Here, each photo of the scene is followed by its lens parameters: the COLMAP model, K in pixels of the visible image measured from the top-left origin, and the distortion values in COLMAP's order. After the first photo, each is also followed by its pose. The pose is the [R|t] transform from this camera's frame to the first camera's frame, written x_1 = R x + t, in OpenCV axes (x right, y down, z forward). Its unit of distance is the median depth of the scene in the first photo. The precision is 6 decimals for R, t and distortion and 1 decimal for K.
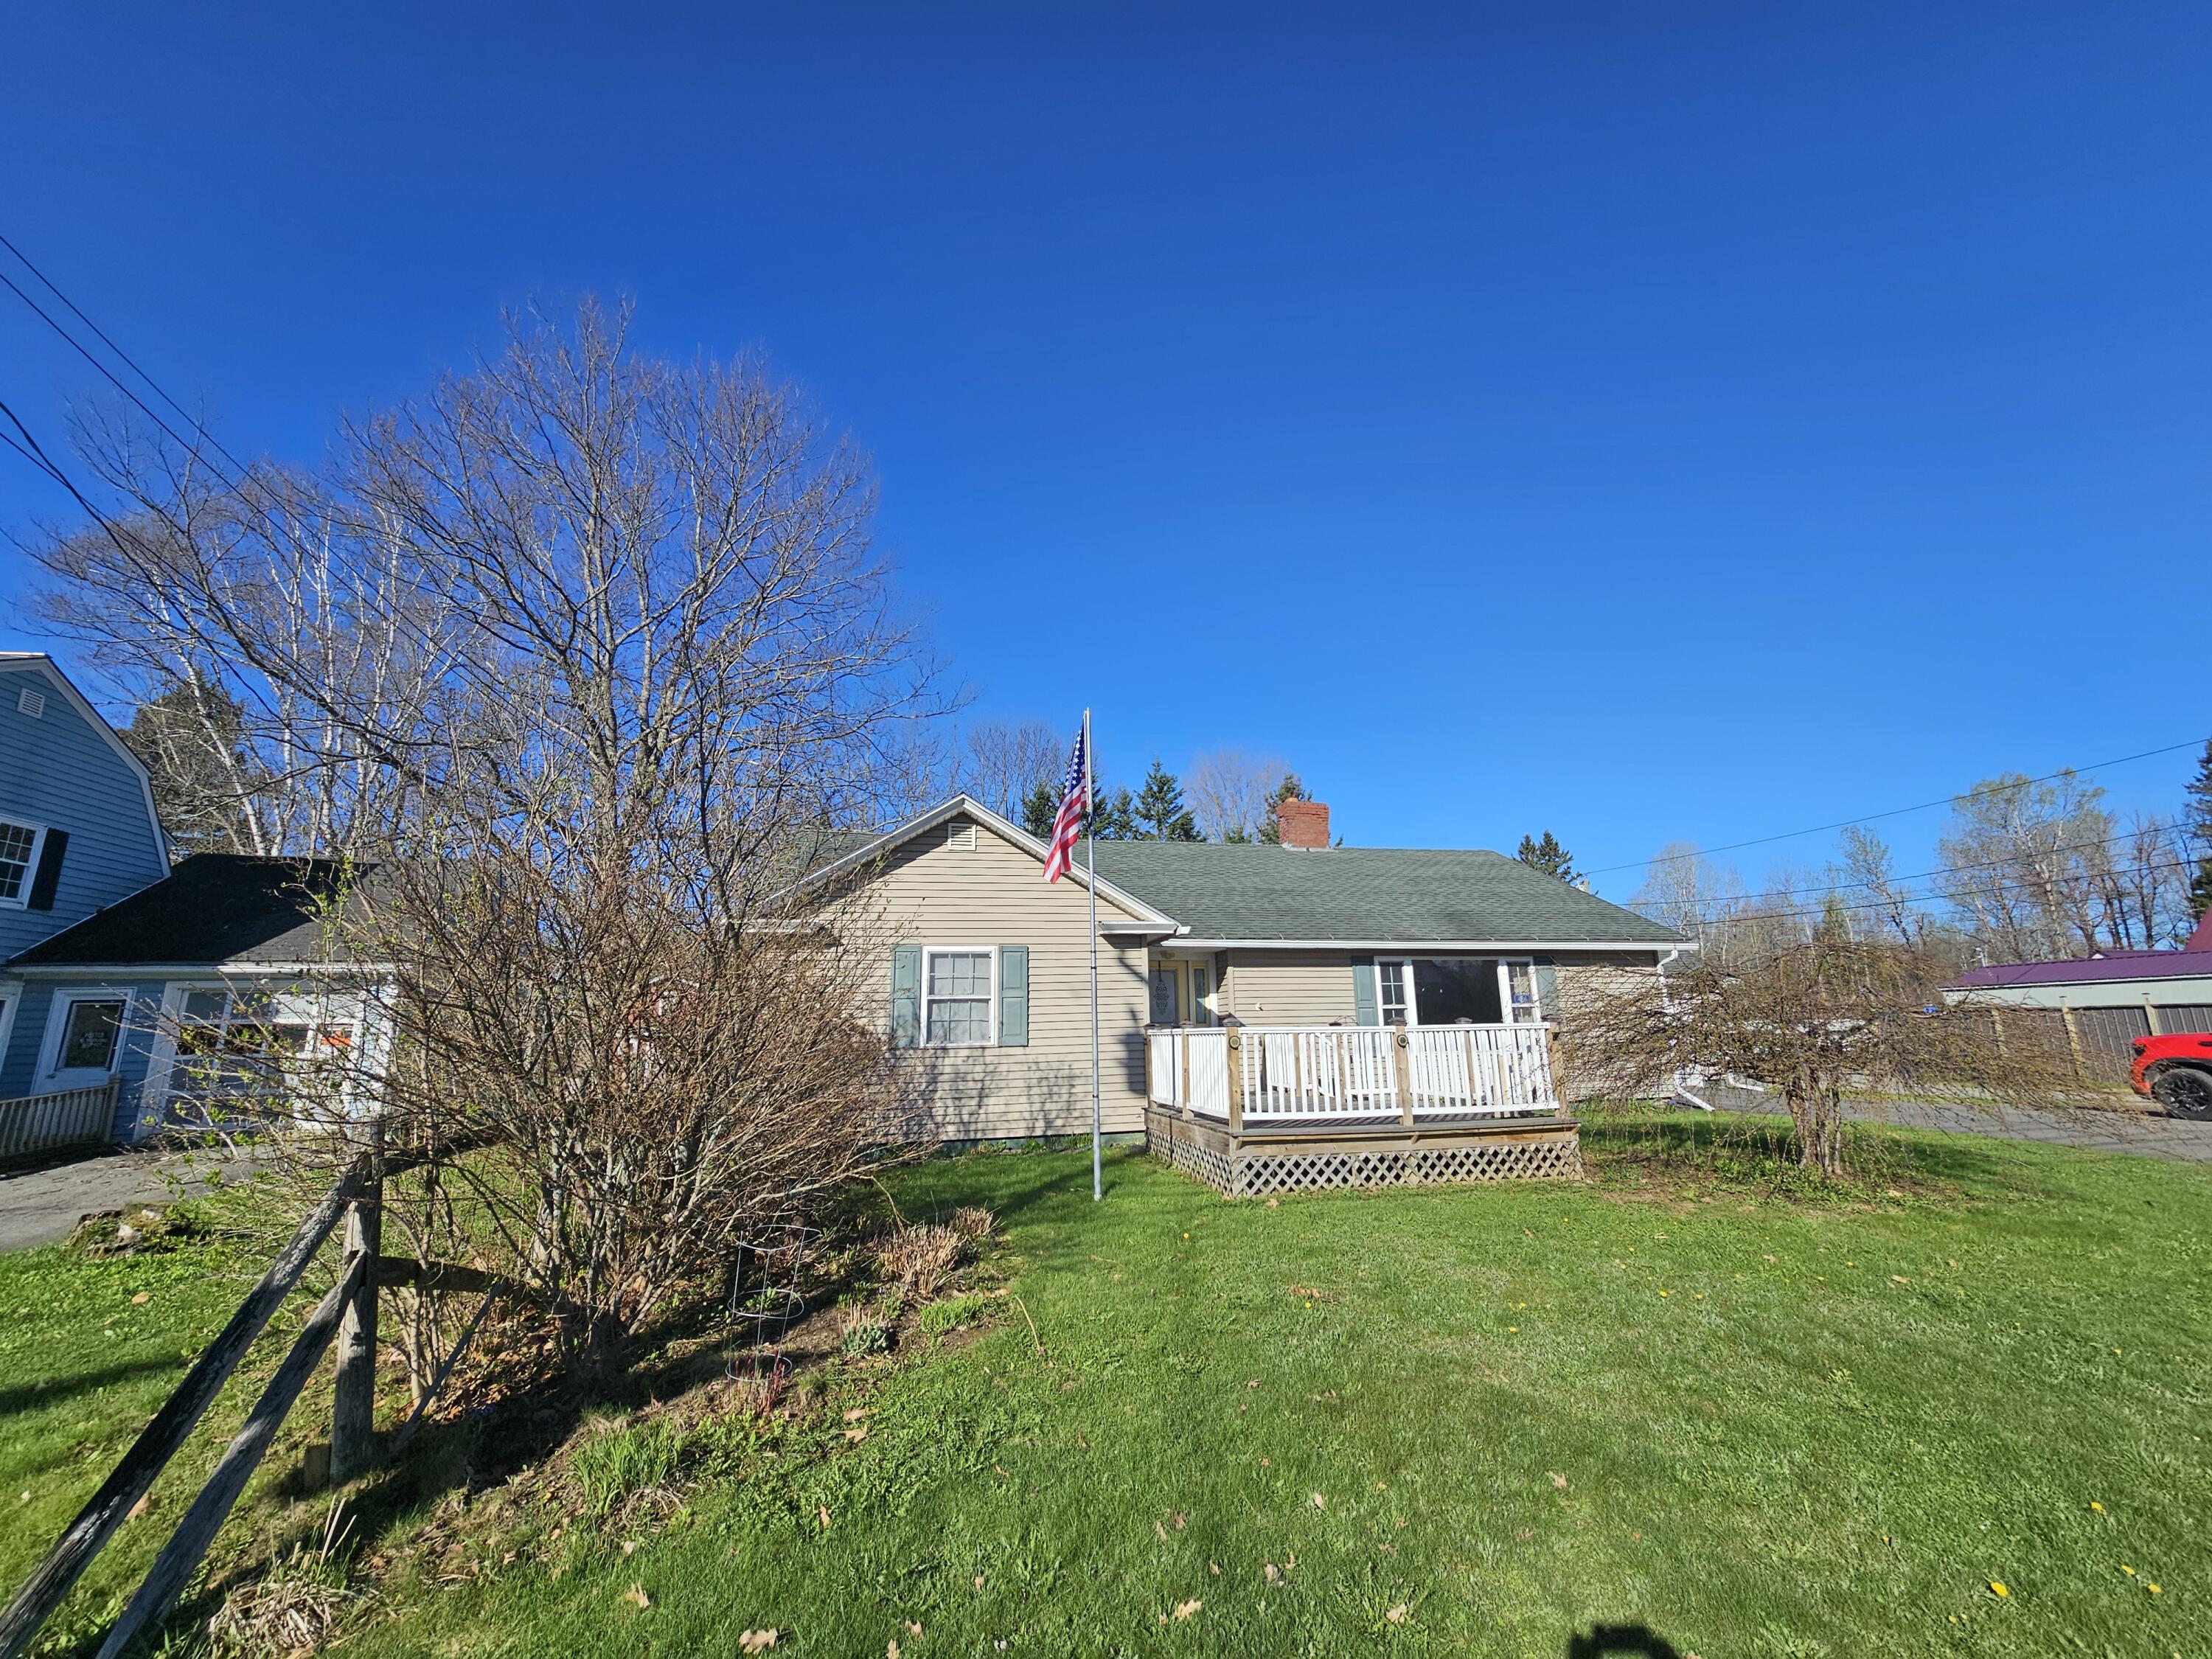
lens RADIAL K [[904.5, 0, 1103.3], [0, 904.5, 825.1], [0, 0, 1]] dist [-0.002889, 0.001838]
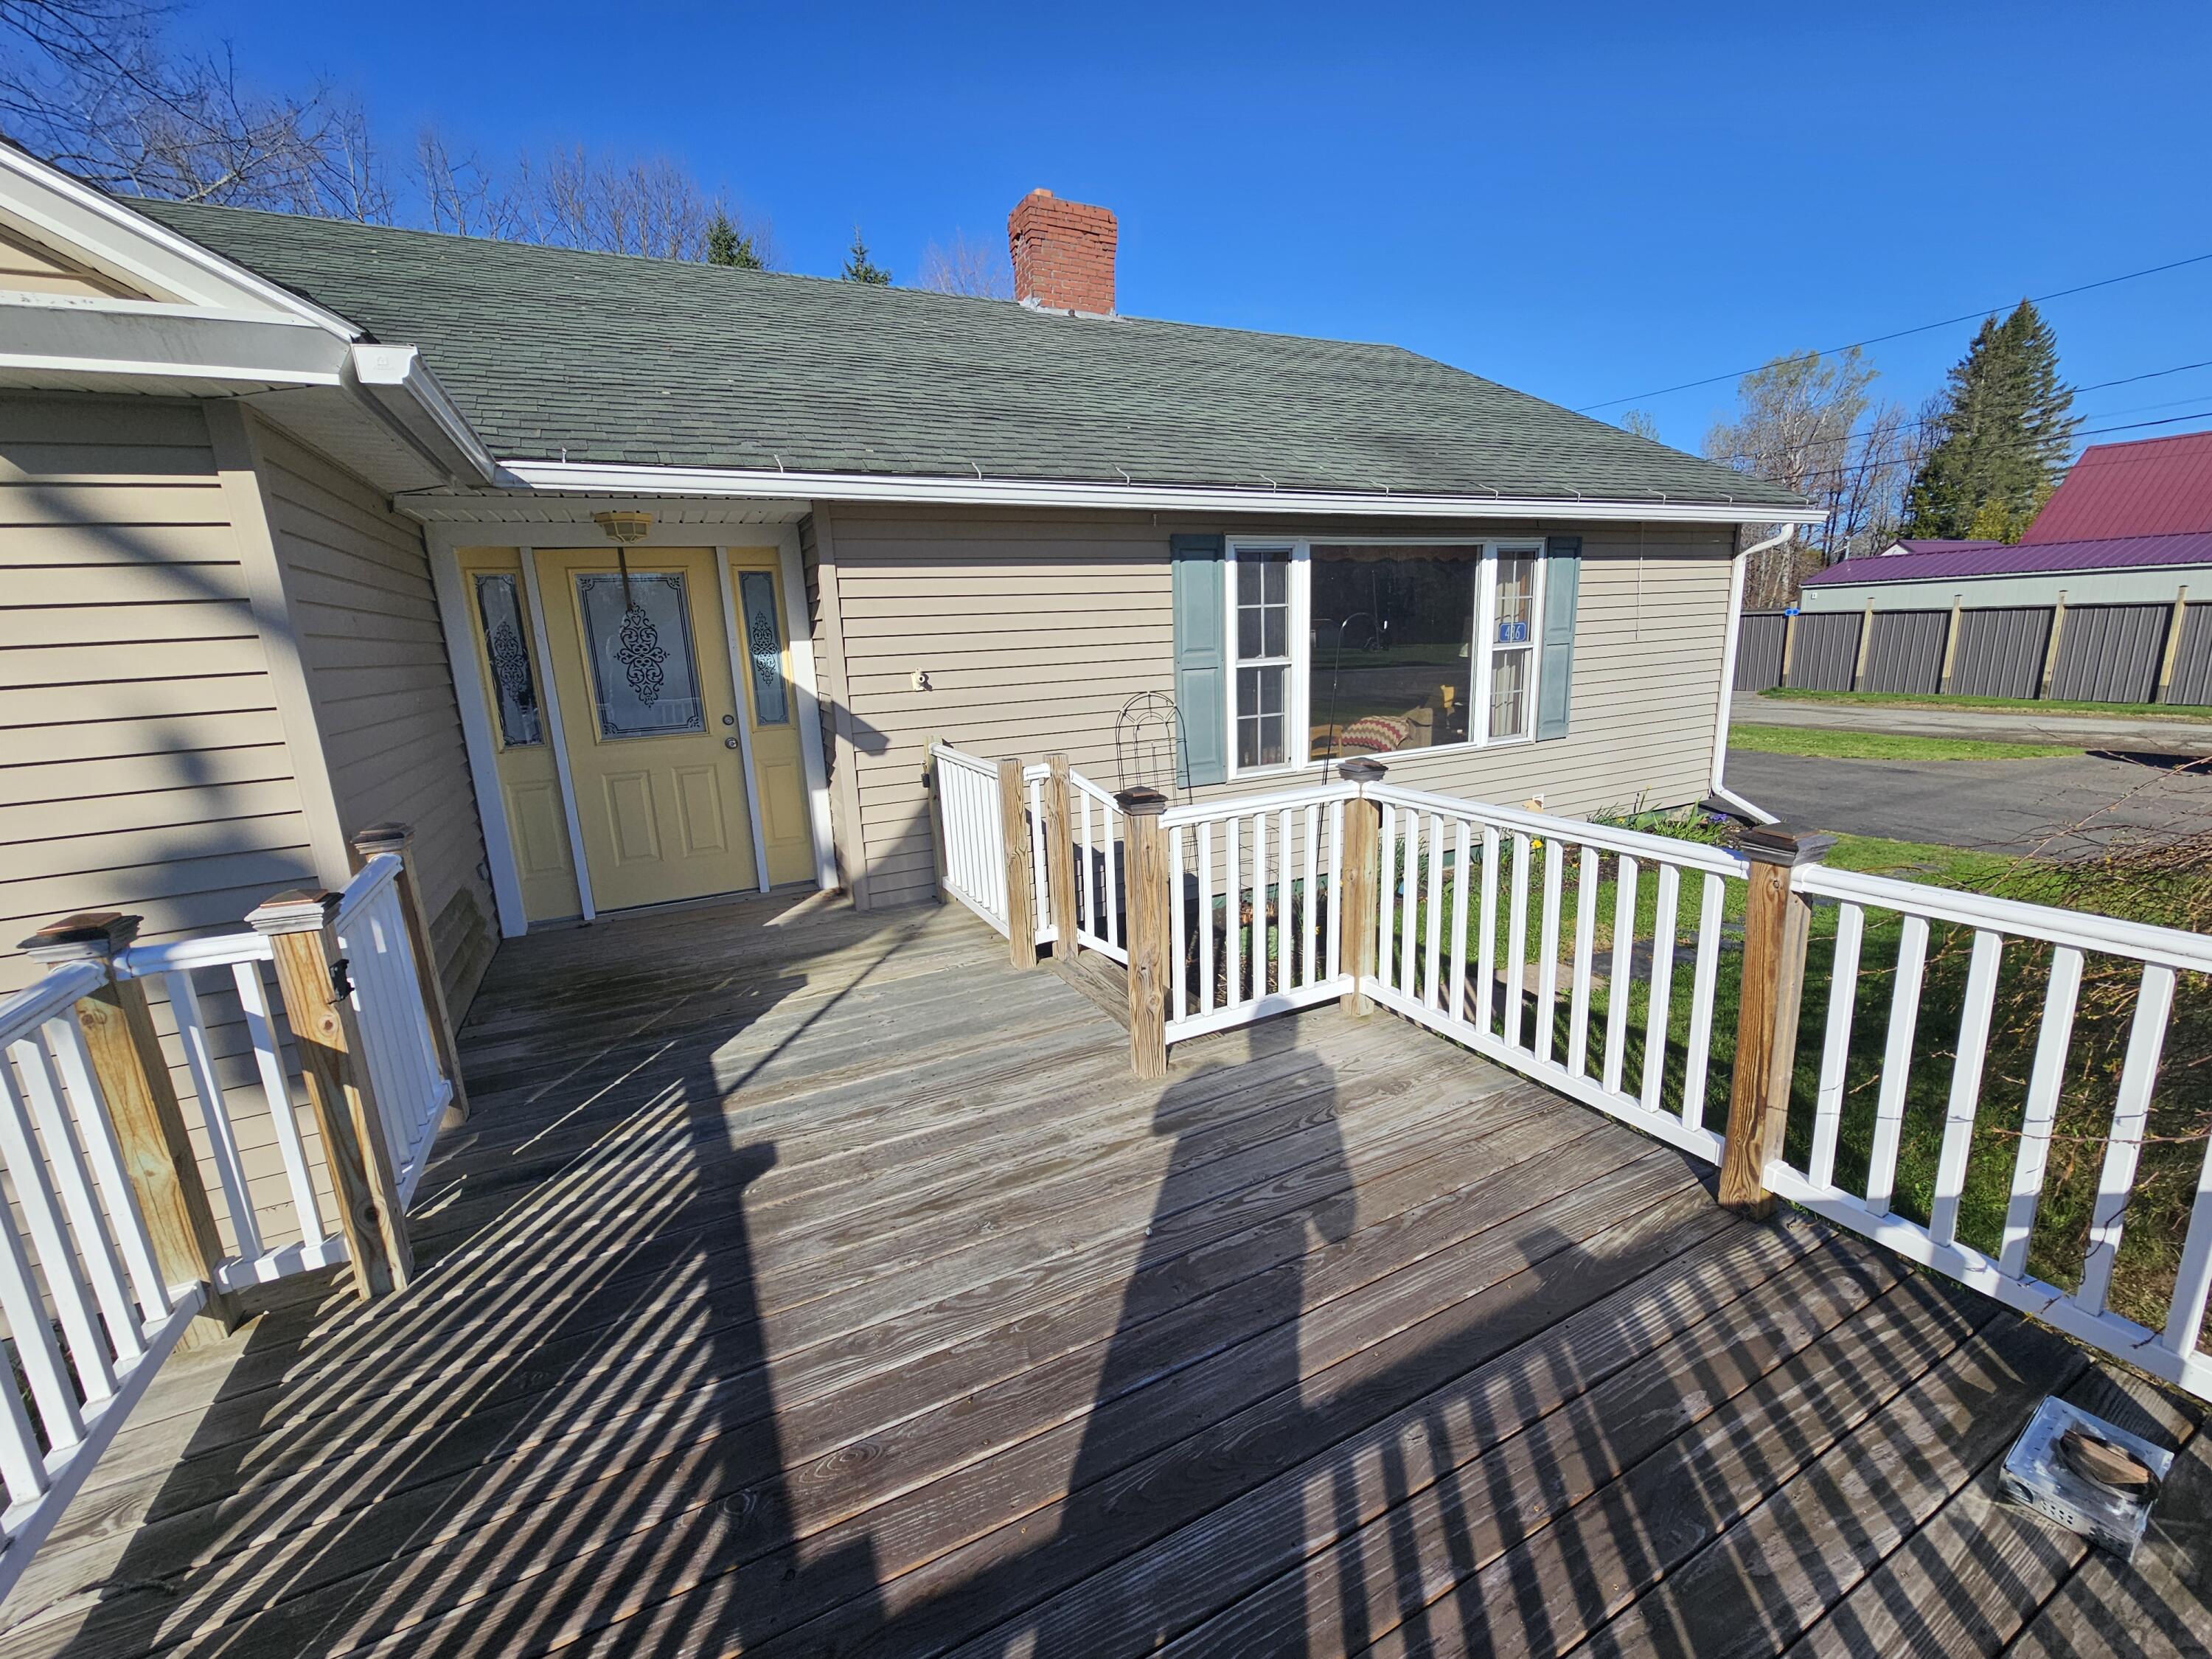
lens RADIAL K [[904.5, 0, 1097.8], [0, 904.5, 829.3], [0, 0, 1]] dist [-0.002889, 0.001838]
pose [[0.971511, -0.074823, 0.224872, 0.148715], [-0.026540, 0.908535, 0.416965, 0.099161], [-0.235502, -0.411054, 0.880666, 0.616219]]
